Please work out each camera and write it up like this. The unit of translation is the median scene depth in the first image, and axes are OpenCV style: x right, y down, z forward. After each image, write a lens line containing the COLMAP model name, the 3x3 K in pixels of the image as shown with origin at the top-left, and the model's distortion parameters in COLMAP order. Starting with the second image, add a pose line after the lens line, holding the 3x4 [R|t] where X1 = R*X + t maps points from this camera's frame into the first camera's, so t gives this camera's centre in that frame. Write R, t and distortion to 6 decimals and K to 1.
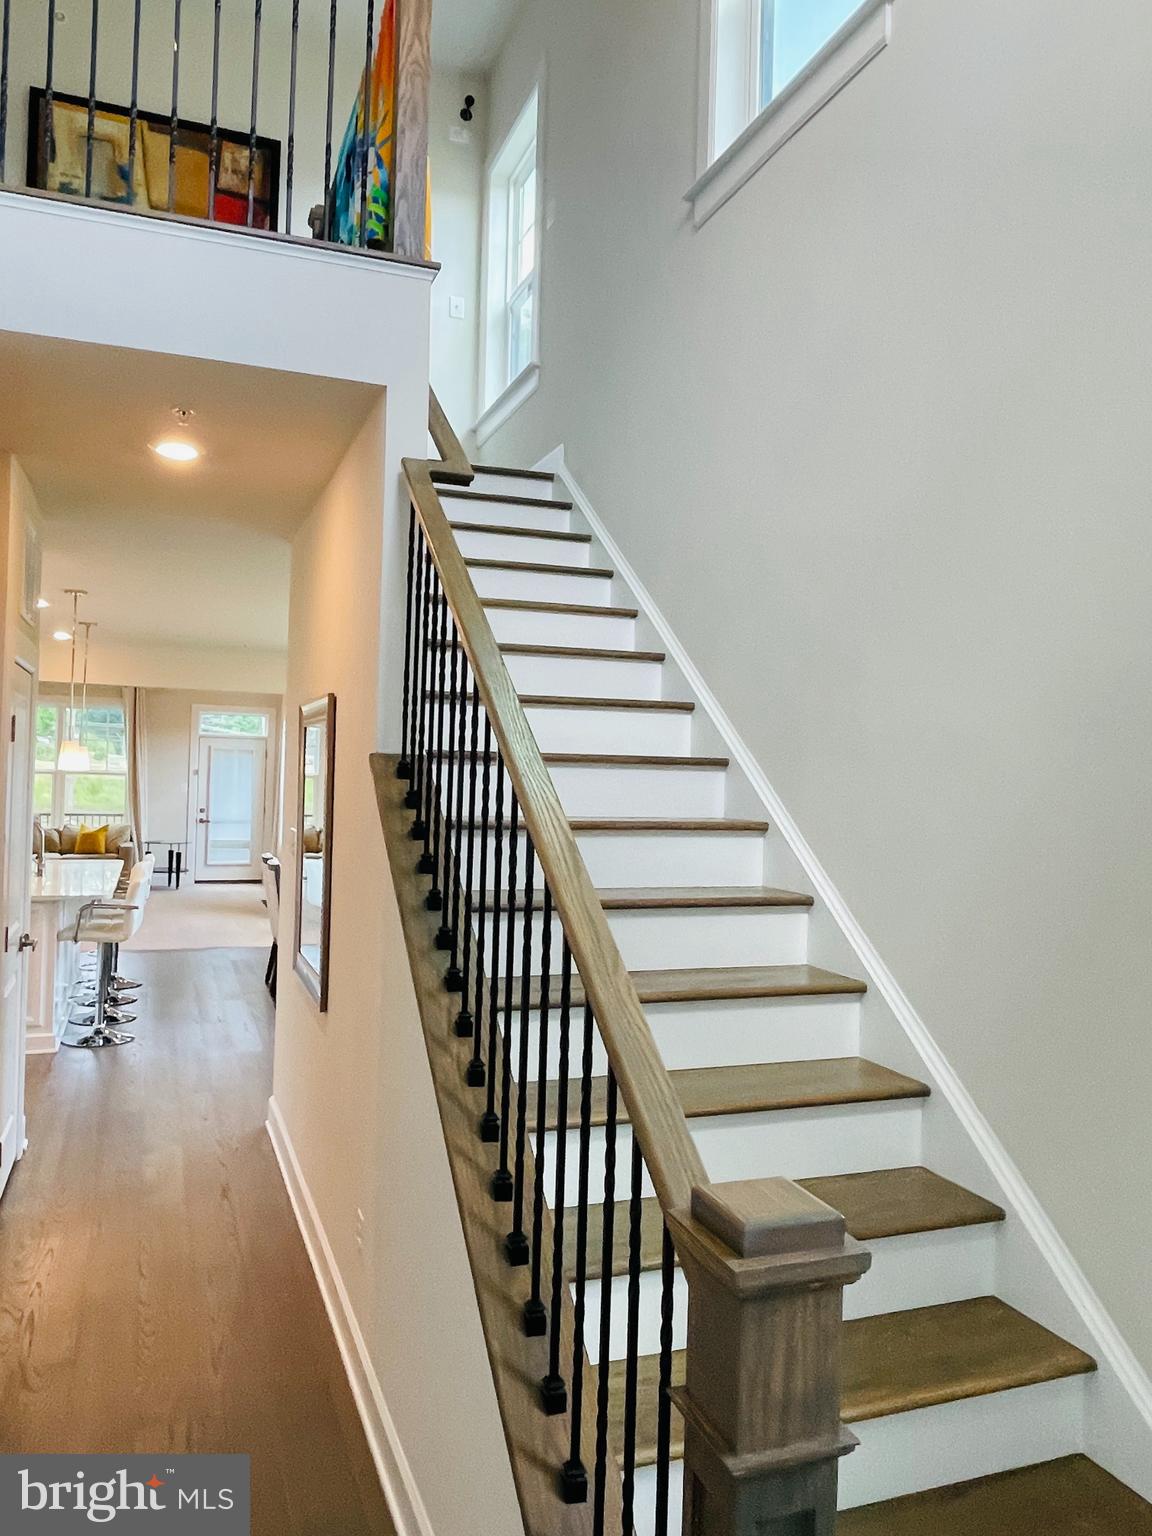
lens RADIAL K [[1124.7, 0, 576.0], [0, 1124.7, 768.0], [0, 0, 1]] dist [0.003612, 0.000889]
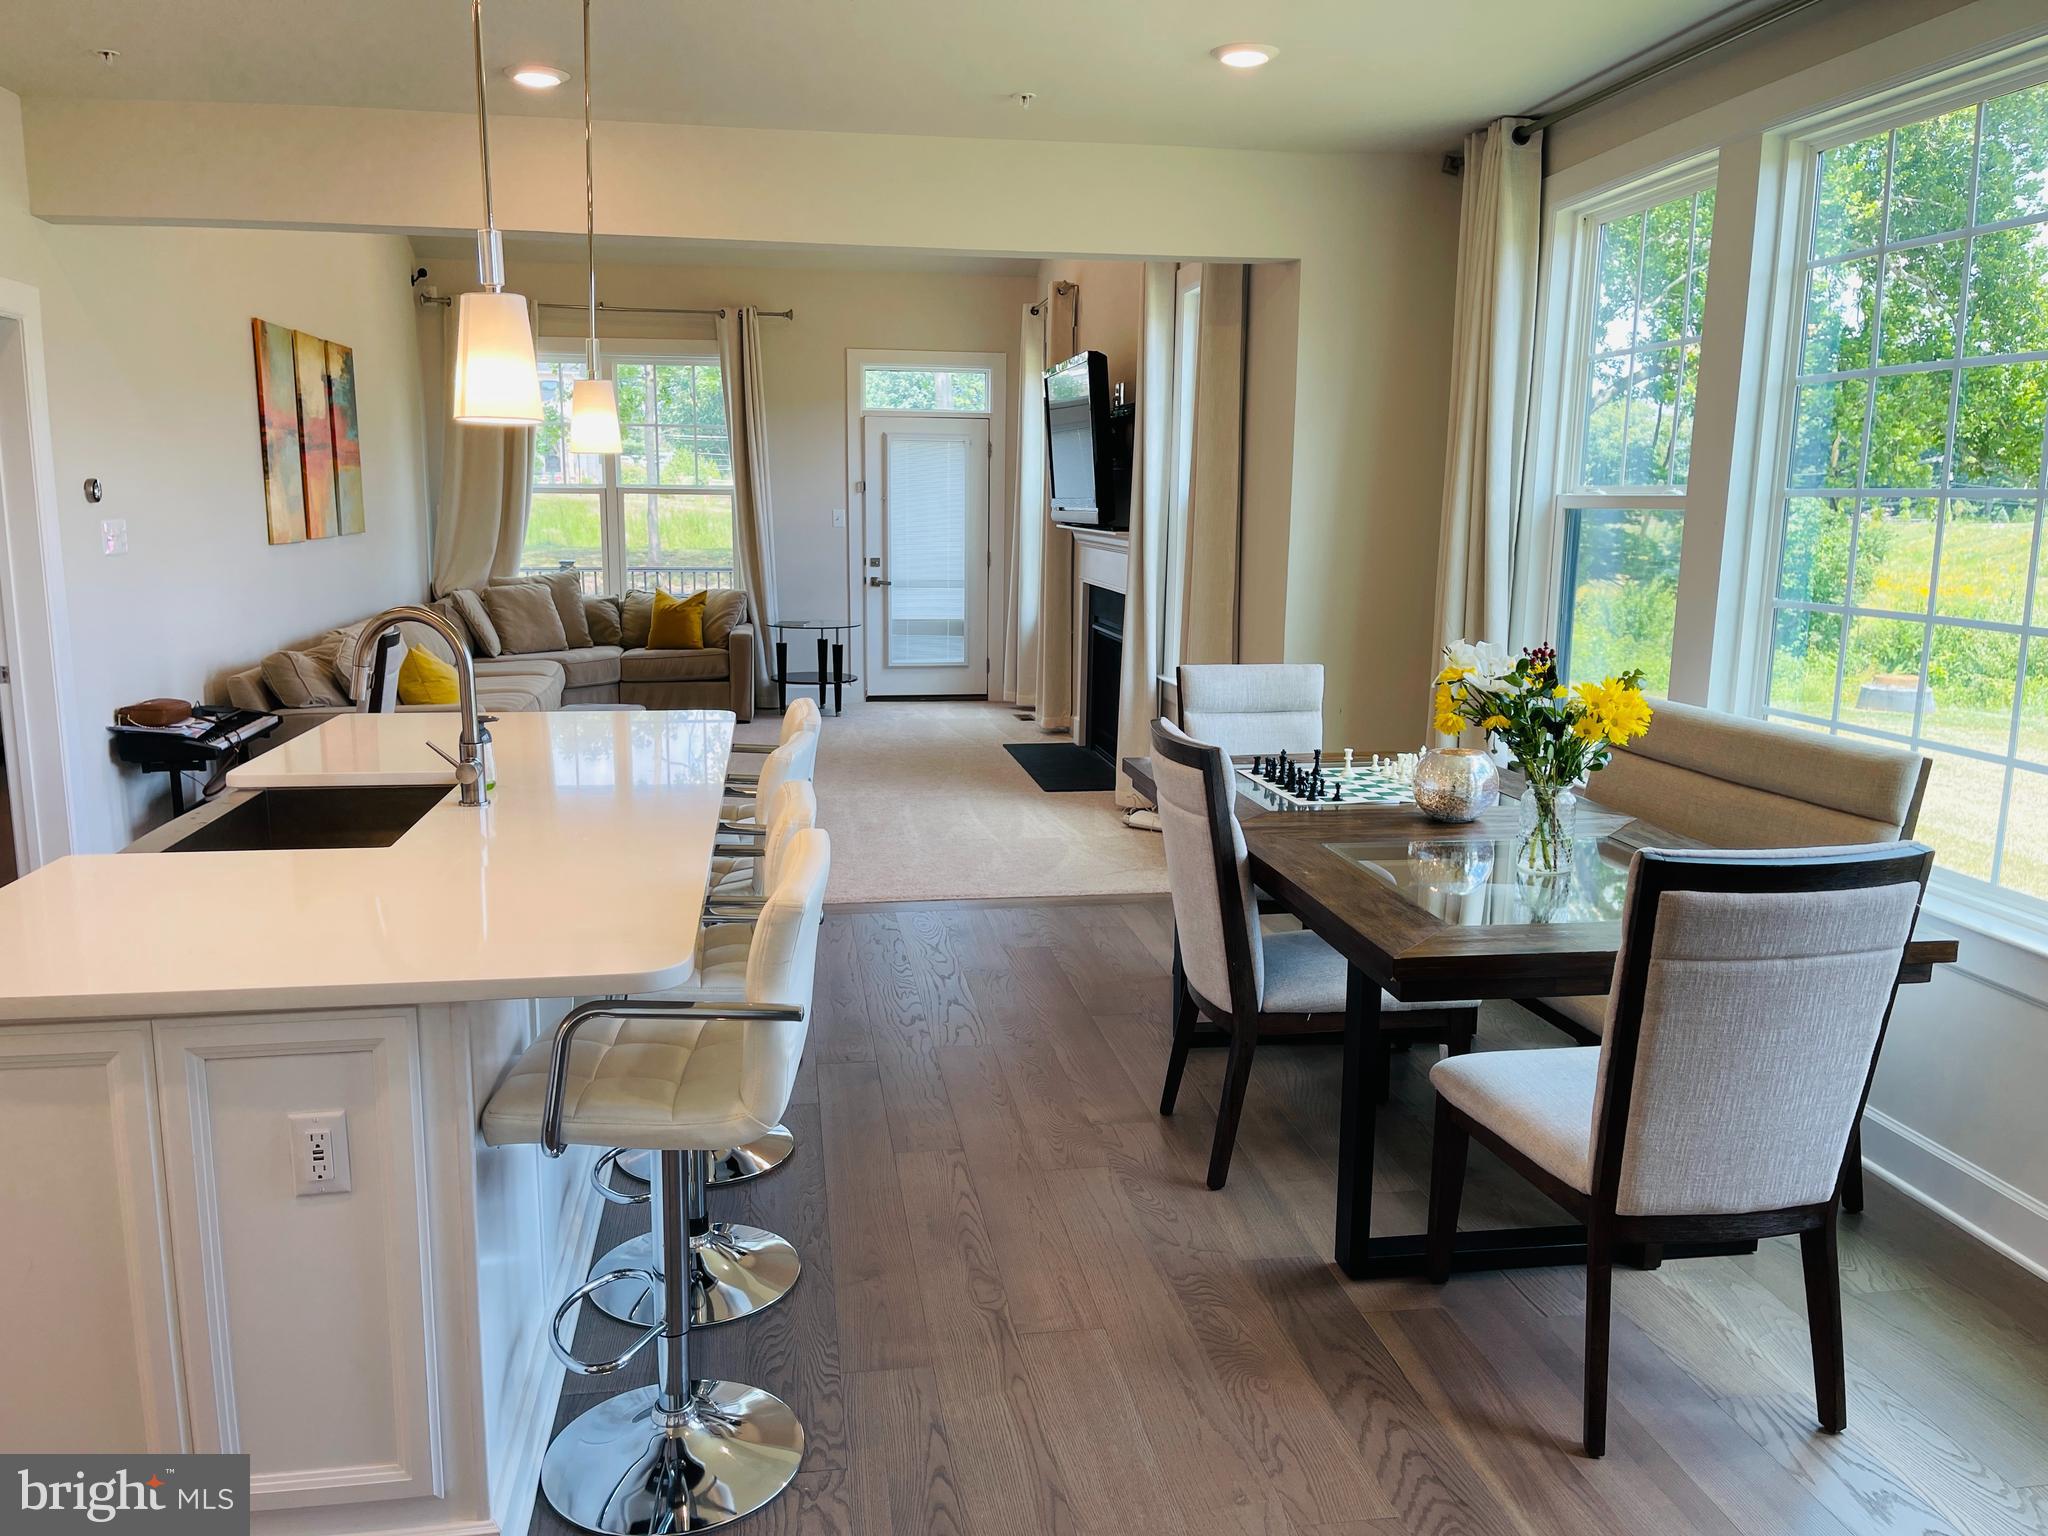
lens RADIAL K [[1551.7, 0, 1024.8], [0, 1551.7, 787.3], [0, 0, 1]] dist [0.078404, -0.097962]
pose [[0.979863, 0.020182, -0.198650, -0.123446], [0.017038, 0.982799, 0.183890, 0.009450], [0.198945, -0.183571, 0.962664, 0.312134]]
